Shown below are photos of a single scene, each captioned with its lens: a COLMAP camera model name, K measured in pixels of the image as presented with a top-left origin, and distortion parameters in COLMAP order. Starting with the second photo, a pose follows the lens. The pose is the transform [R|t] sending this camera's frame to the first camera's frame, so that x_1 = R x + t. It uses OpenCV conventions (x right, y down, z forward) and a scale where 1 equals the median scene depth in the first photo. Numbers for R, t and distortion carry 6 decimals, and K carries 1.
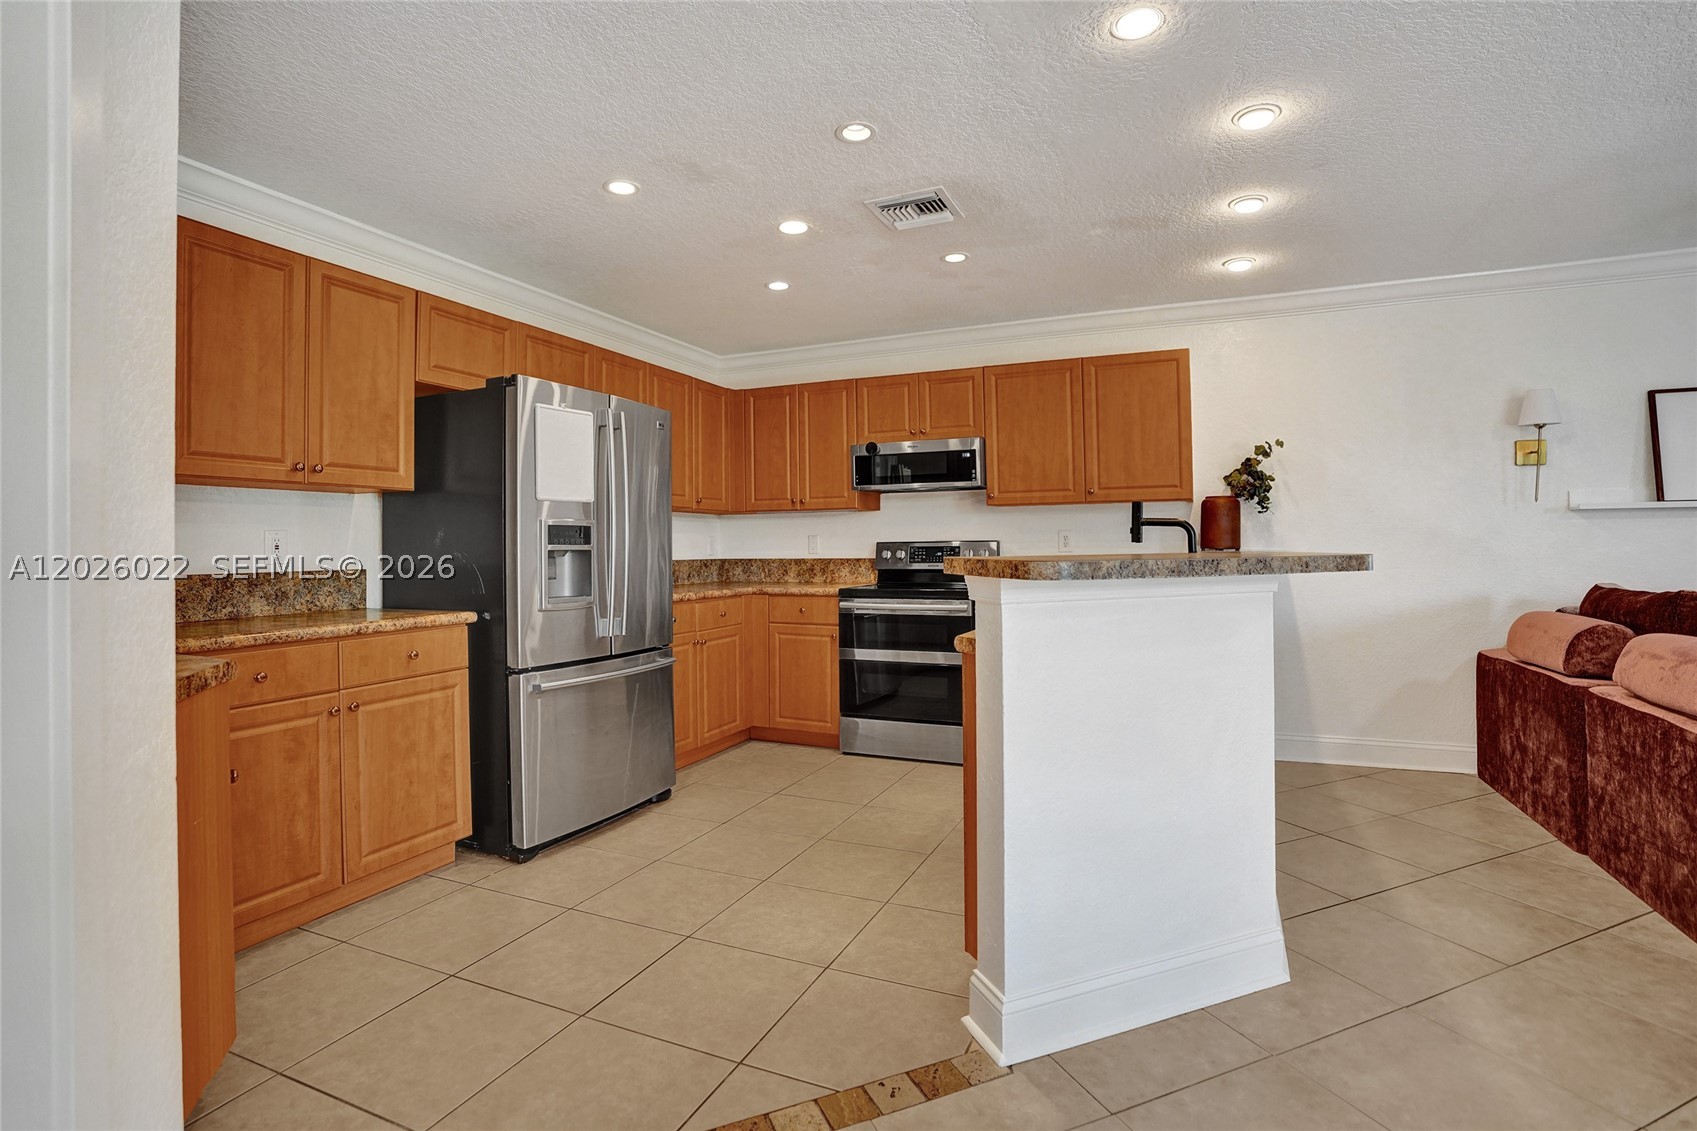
lens RADIAL K [[811.6, 0, 831.7], [0, 811.6, 536.3], [0, 0, 1]] dist [-0.058120, 0.021373]
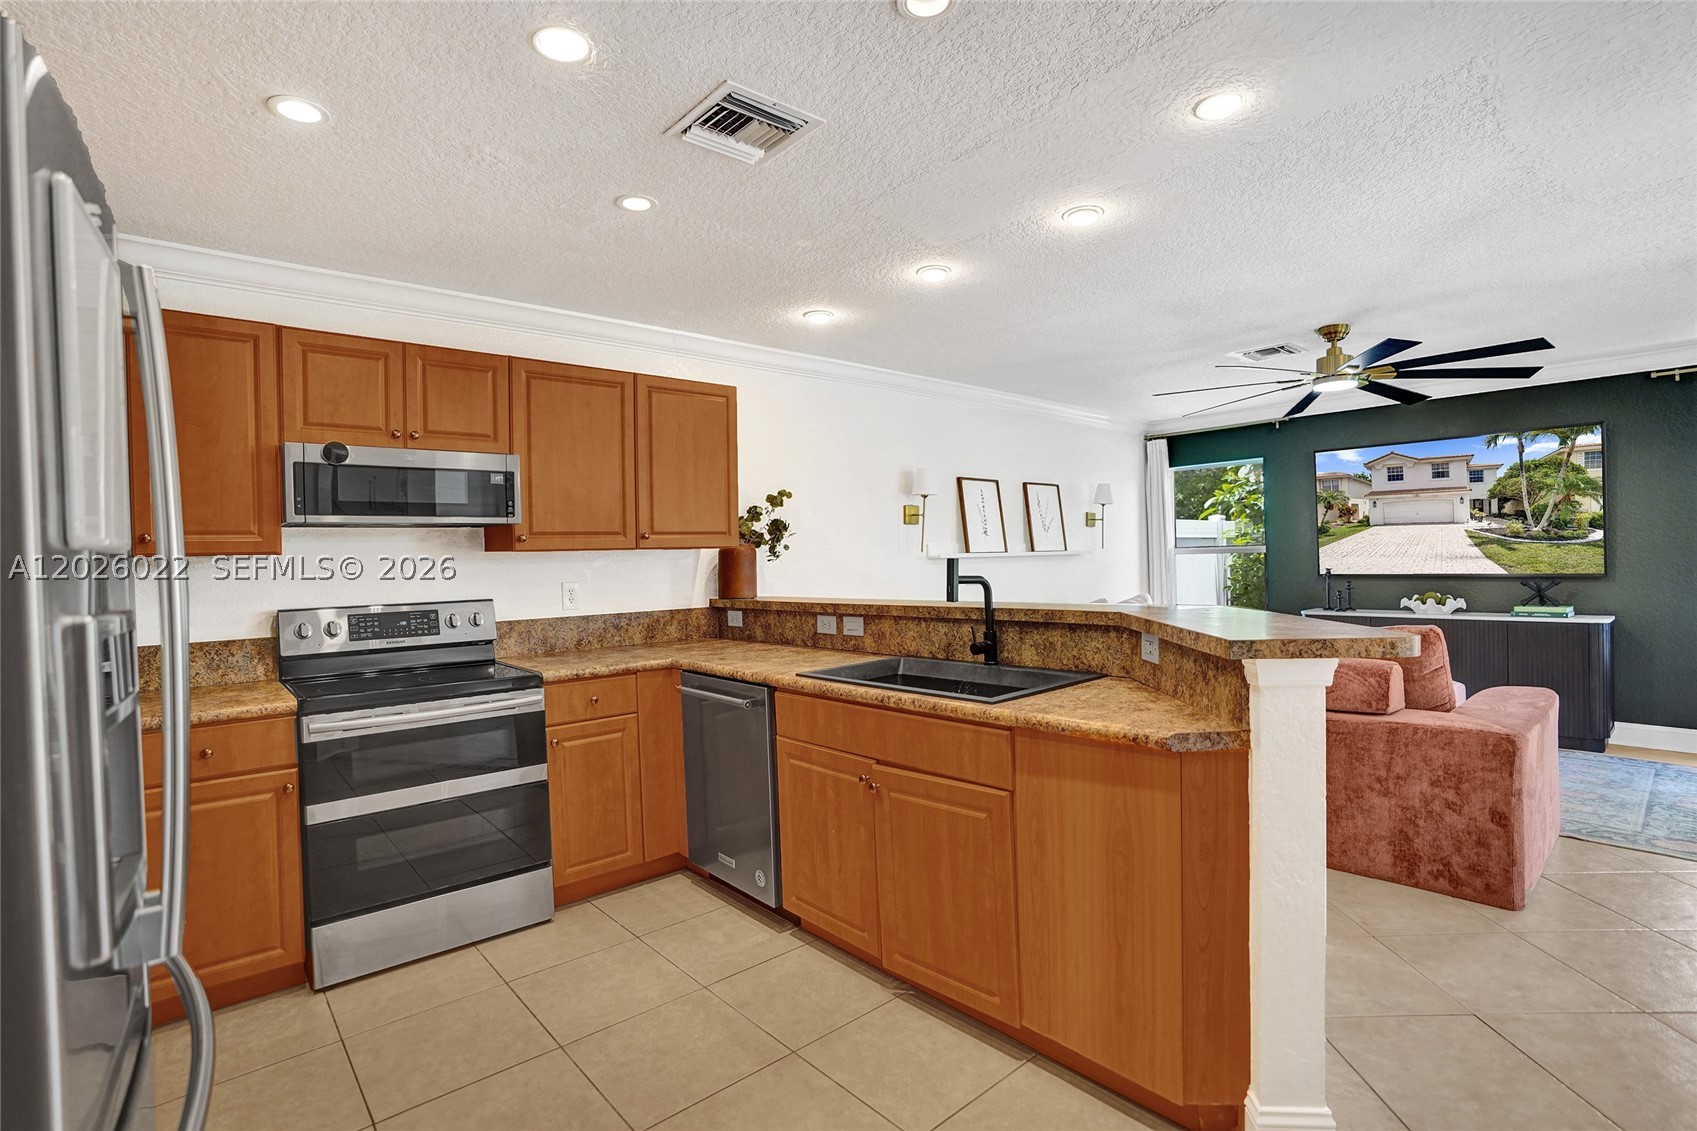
lens RADIAL K [[811.6, 0, 838.2], [0, 811.6, 551.8], [0, 0, 1]] dist [-0.058120, 0.021373]
pose [[0.399622, 0.004486, 0.916669, -0.491854], [0.010330, 0.999902, -0.009397, -0.040446], [-0.916622, 0.013224, 0.399537, 0.647256]]
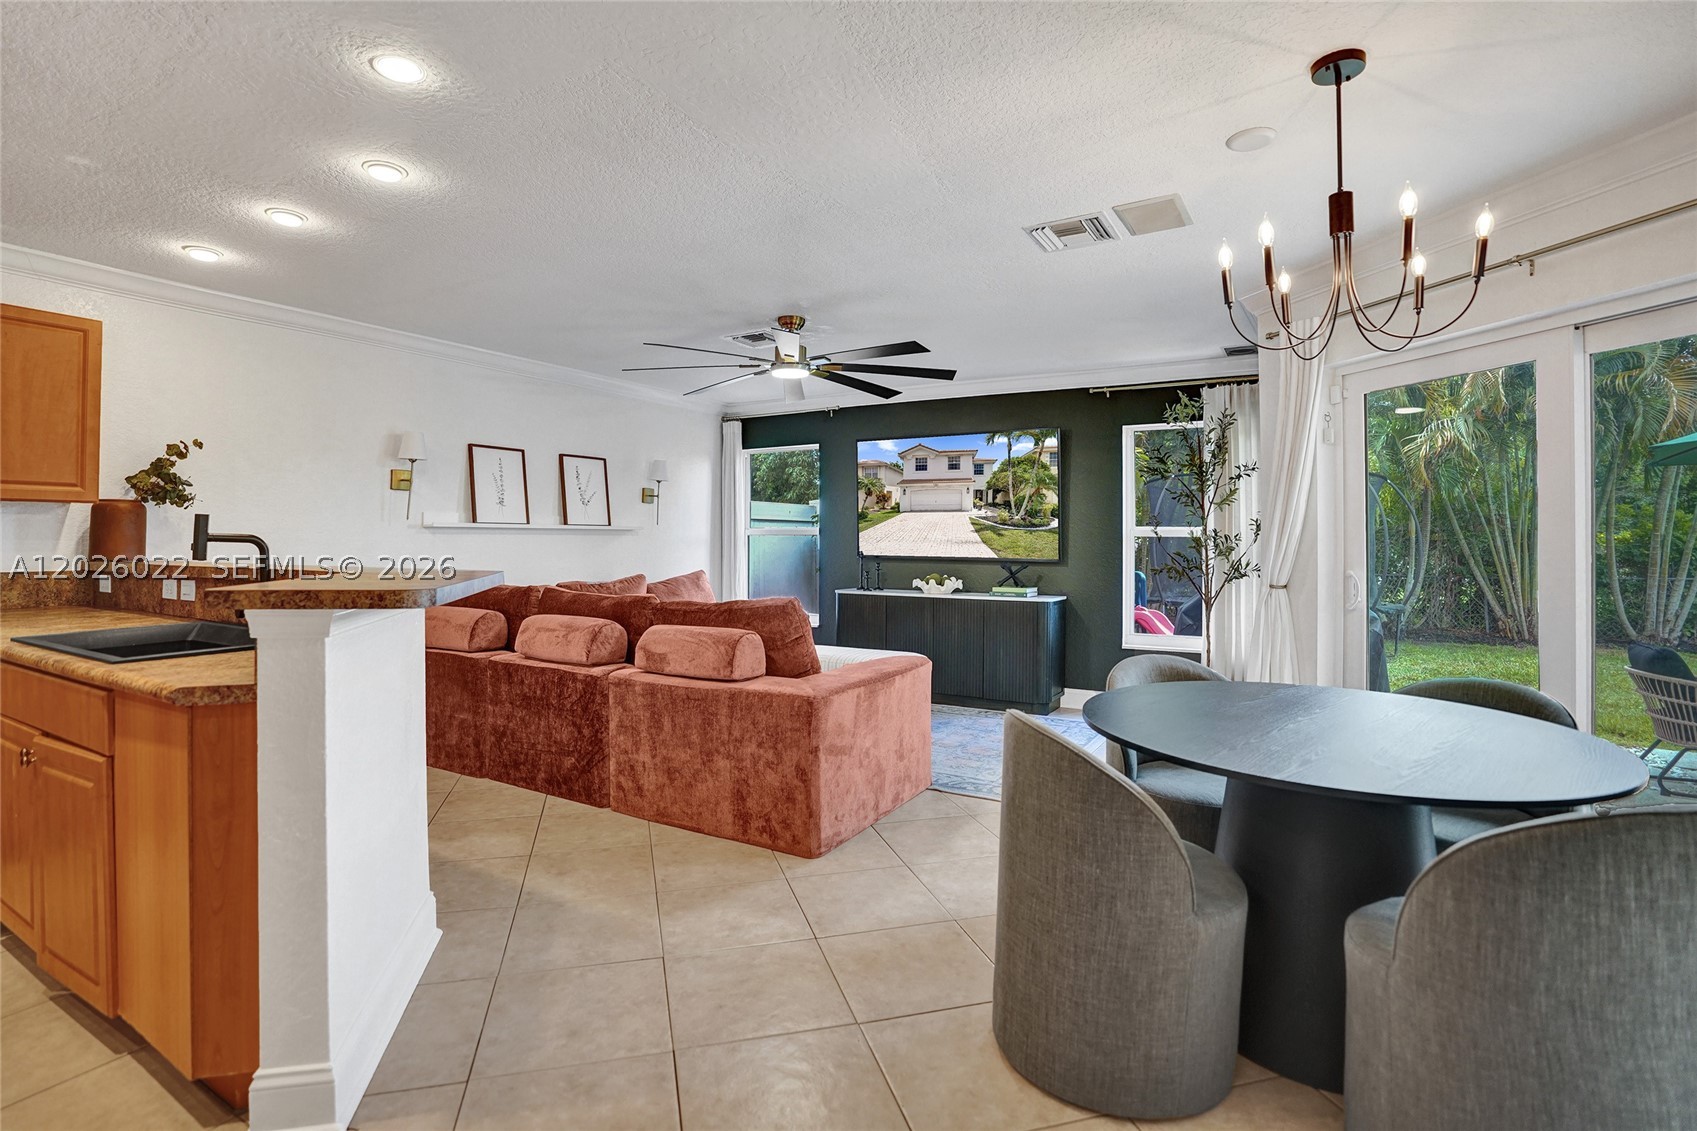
lens RADIAL K [[811.6, 0, 850.3], [0, 811.6, 533.0], [0, 0, 1]] dist [-0.058120, 0.021373]
pose [[0.114960, 0.018601, 0.993196, -0.350794], [-0.016146, 0.999728, -0.016854, -0.016320], [-0.993239, -0.014099, 0.115229, 0.171441]]
